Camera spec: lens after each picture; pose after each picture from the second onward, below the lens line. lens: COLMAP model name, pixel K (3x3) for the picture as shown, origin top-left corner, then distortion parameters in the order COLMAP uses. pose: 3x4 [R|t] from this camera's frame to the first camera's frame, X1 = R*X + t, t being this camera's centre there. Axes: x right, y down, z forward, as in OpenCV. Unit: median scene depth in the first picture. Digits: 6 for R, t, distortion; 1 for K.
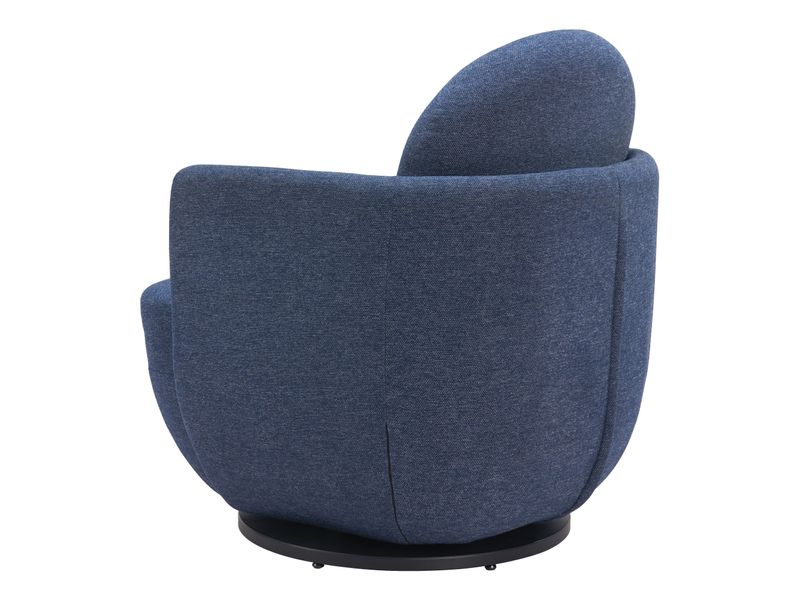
lens RADIAL K [[1634.1, 0, 400.4], [0, 1634.1, 297.8], [0, 0, 1]] dist [0.005310, 0.000000]
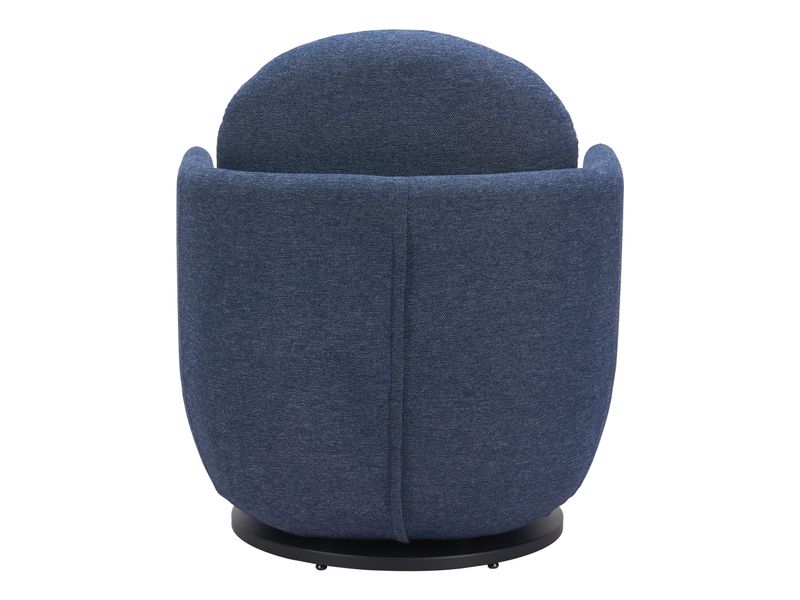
lens RADIAL K [[1634.1, 0, 400.4], [0, 1634.1, 302.2], [0, 0, 1]] dist [0.005310, 0.000000]
pose [[0.675504, 0.132970, -0.725268, 0.864933], [-0.145422, 0.988311, 0.045751, -0.053934], [0.722874, 0.074565, 0.686945, 0.361362]]
